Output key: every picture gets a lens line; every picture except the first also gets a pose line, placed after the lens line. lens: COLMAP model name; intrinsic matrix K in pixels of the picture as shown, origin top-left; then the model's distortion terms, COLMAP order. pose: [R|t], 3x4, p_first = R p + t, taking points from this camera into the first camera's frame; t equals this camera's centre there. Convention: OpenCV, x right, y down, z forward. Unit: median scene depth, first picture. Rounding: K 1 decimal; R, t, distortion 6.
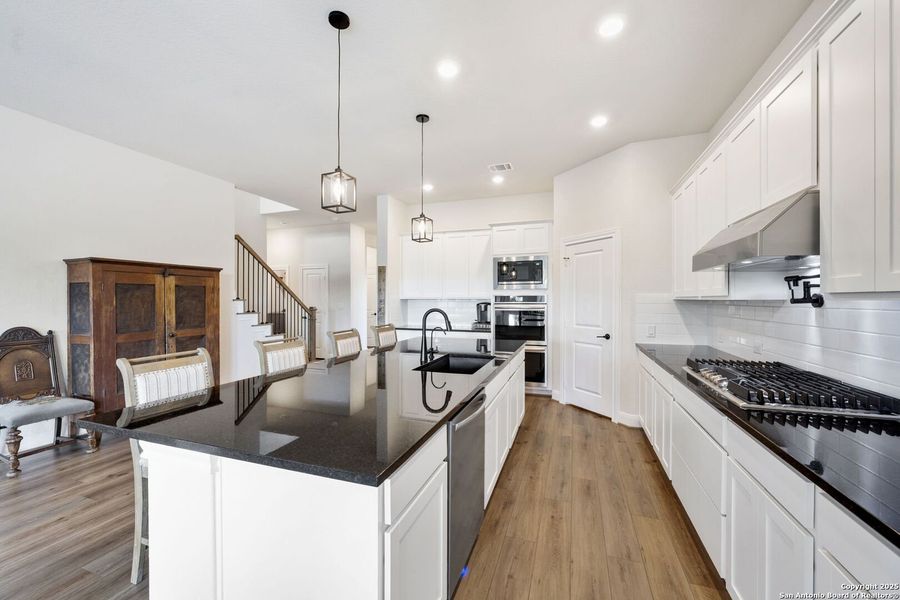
lens RADIAL K [[359.5, 0, 449.6], [0, 359.5, 296.7], [0, 0, 1]] dist [-0.002952, -0.000487]
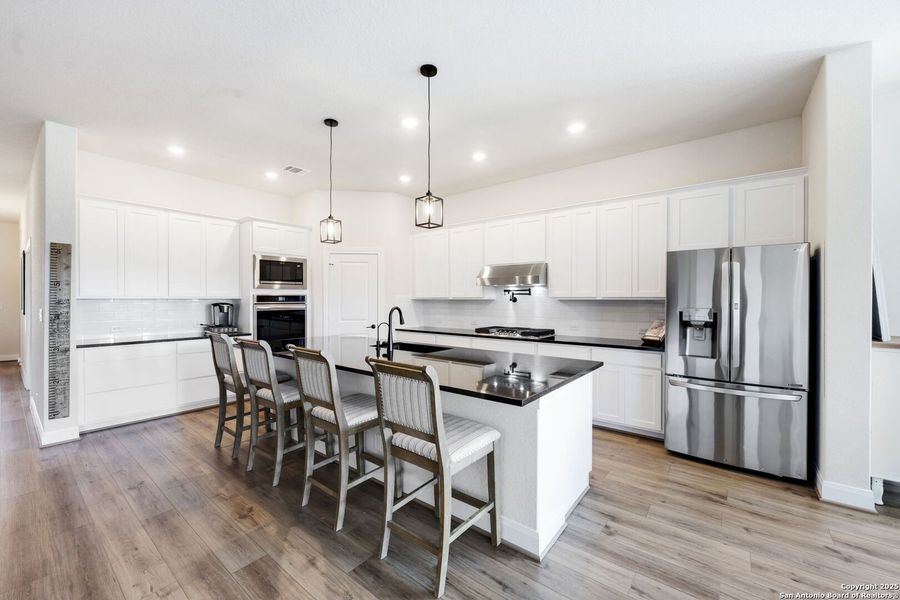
lens RADIAL K [[359.5, 0, 449.6], [0, 359.5, 296.7], [0, 0, 1]] dist [-0.002952, -0.000487]
pose [[0.338339, 0.005302, 0.941009, -0.778356], [-0.006241, 0.999975, -0.003390, 0.001209], [-0.941003, -0.004726, 0.338364, 0.280030]]
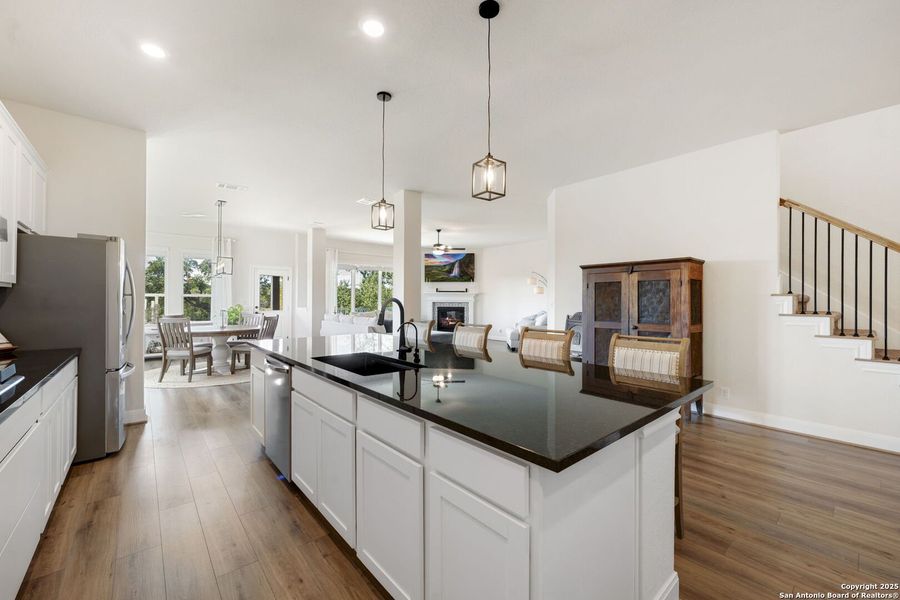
lens RADIAL K [[362.8, 0, 450.2], [0, 362.8, 288.6], [0, 0, 1]] dist [-0.003133, -0.000296]
pose [[-0.504461, -0.032286, -0.862831, 0.444312], [0.000980, 0.999279, -0.037965, 0.032149], [0.863434, -0.019997, -0.504066, 1.070173]]
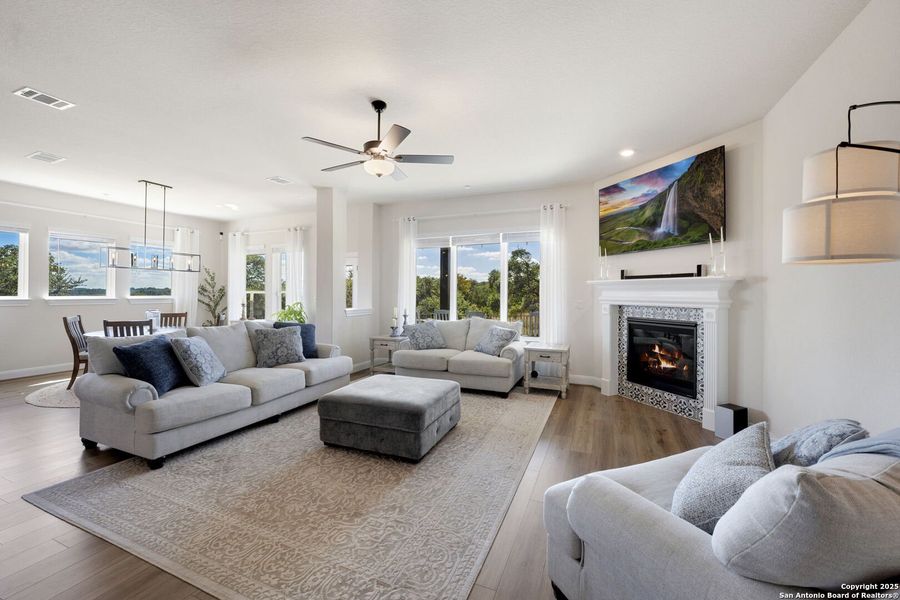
lens RADIAL K [[362.8, 0, 450.2], [0, 362.8, 288.6], [0, 0, 1]] dist [-0.003133, -0.000296]
pose [[-0.997394, -0.005230, 0.071959, -1.700142], [-0.006580, 0.999807, -0.018535, -0.000132], [-0.071848, -0.018961, -0.997235, 0.654662]]
